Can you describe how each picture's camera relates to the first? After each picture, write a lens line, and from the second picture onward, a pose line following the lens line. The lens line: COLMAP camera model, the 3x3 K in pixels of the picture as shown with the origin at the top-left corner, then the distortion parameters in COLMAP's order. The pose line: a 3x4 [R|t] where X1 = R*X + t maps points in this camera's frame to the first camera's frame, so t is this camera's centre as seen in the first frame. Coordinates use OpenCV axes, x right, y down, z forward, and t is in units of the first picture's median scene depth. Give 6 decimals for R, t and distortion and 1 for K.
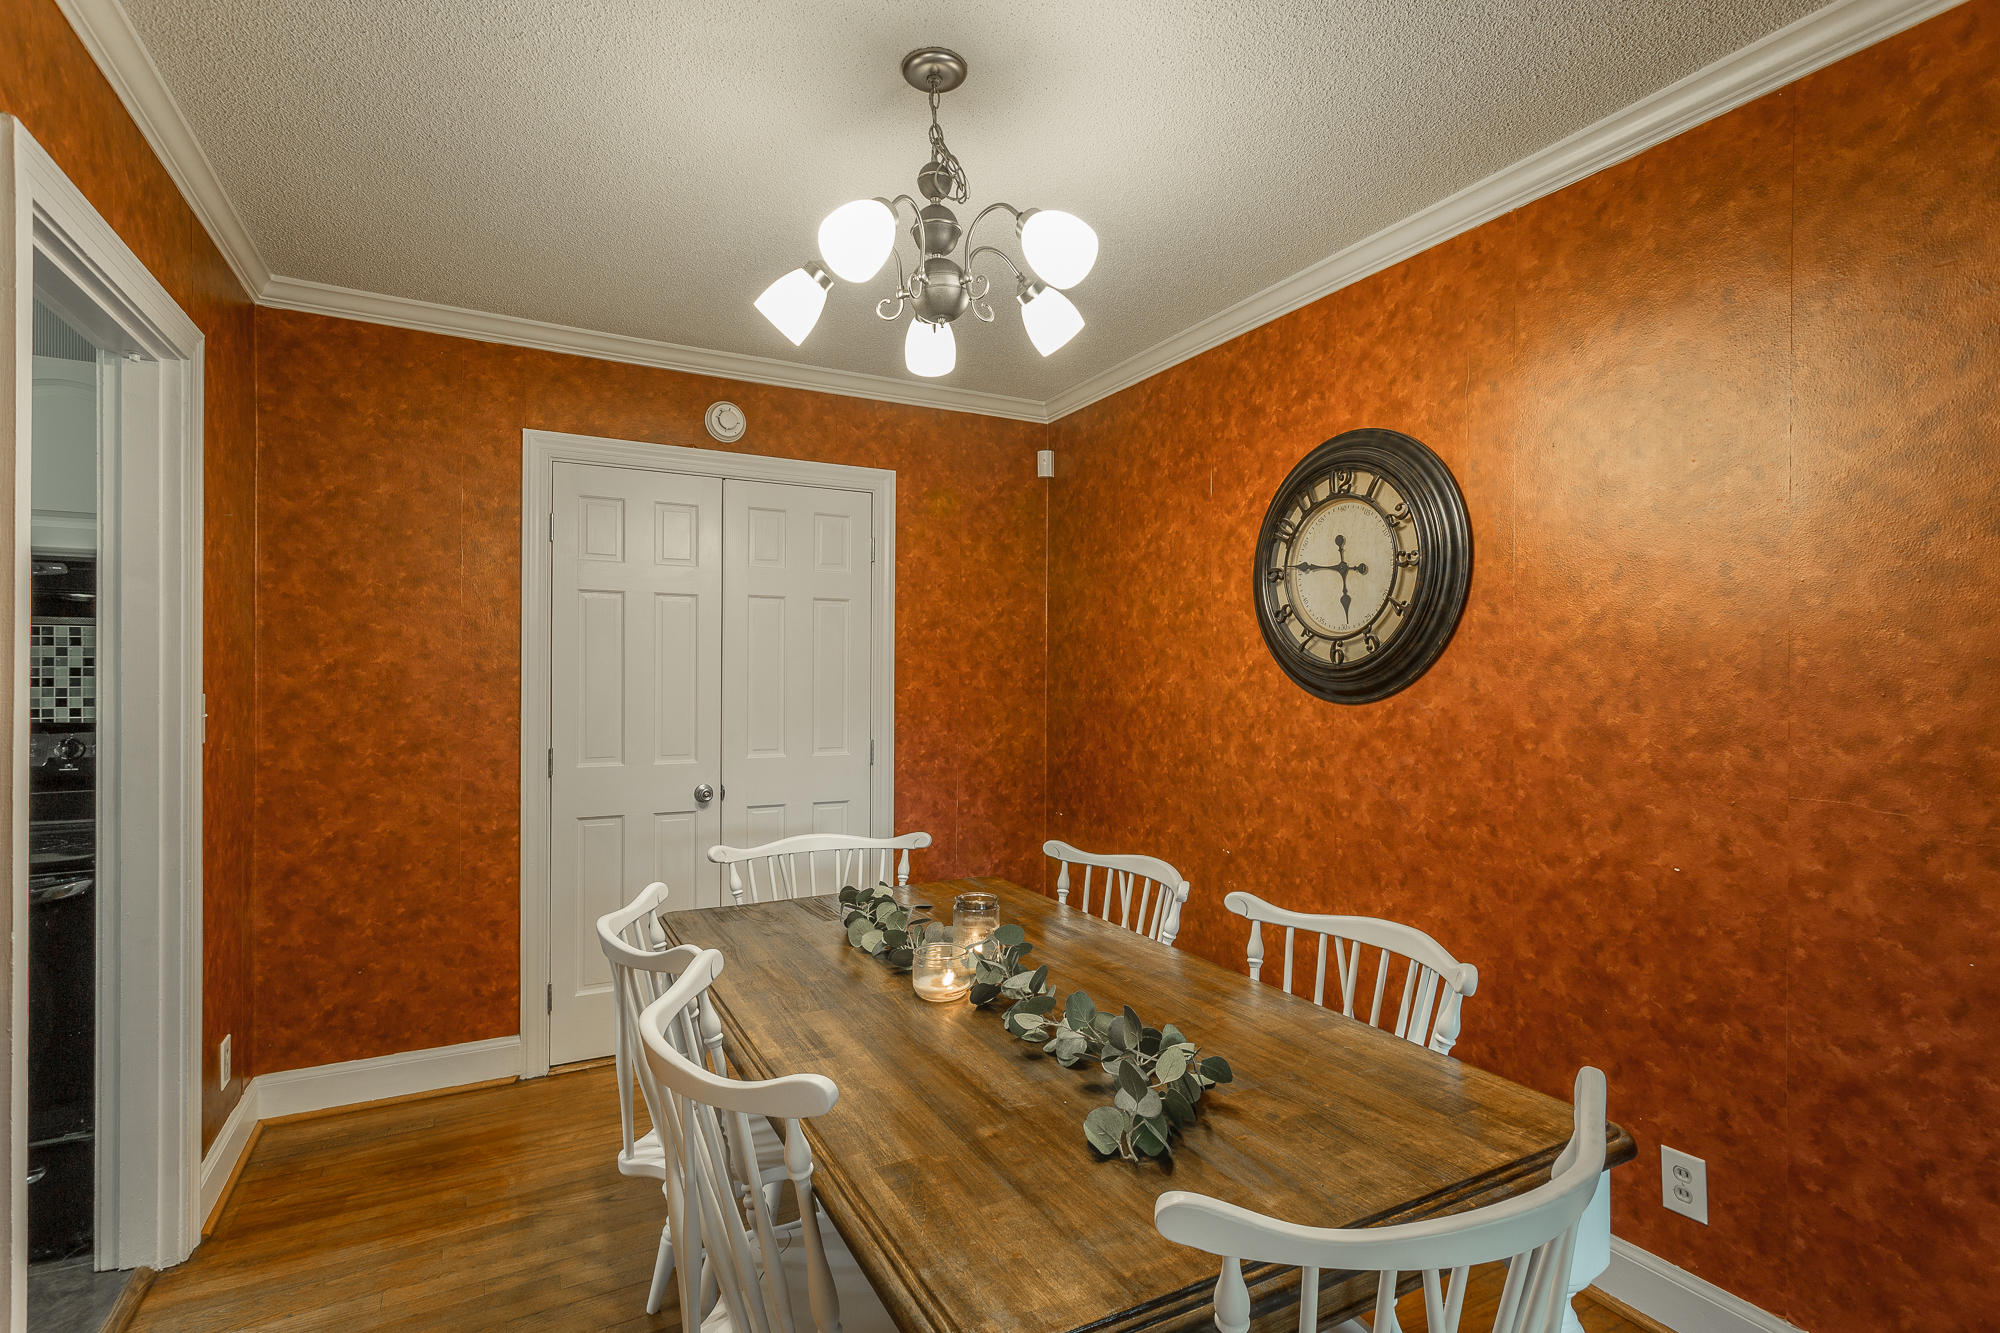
lens RADIAL K [[956.2, 0, 997.1], [0, 956.2, 677.5], [0, 0, 1]] dist [0.007643, 0.000637]
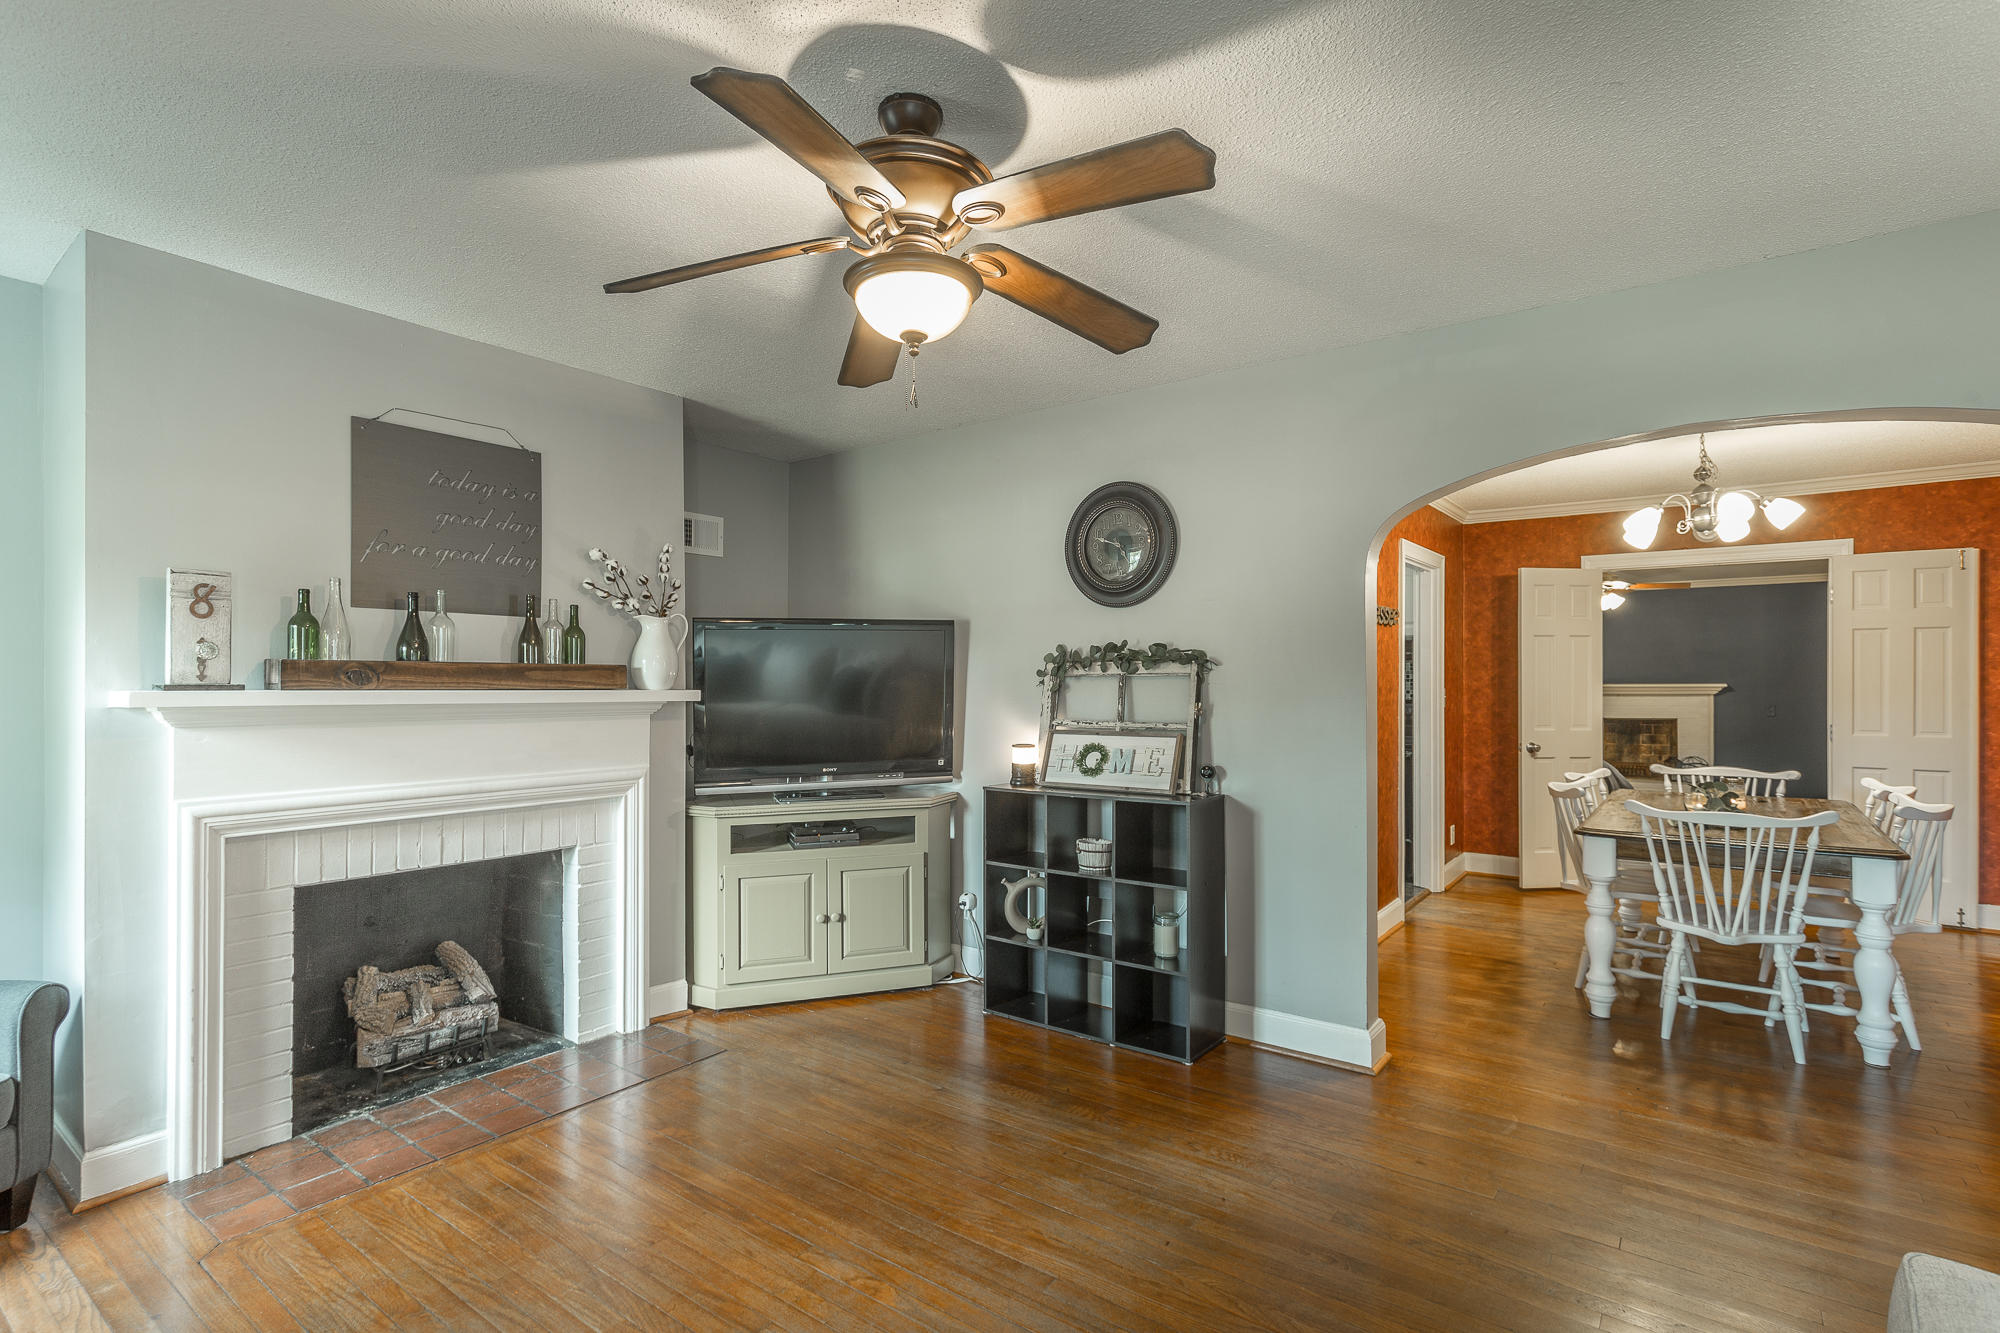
lens RADIAL K [[940.5, 0, 1004.1], [0, 940.5, 678.1], [0, 0, 1]] dist [-0.001769, -0.000200]
pose [[0.424097, -0.005499, -0.905600, 0.895586], [-0.000317, 0.999981, -0.006221, 0.005179], [0.905617, 0.002926, 0.424087, -1.067522]]
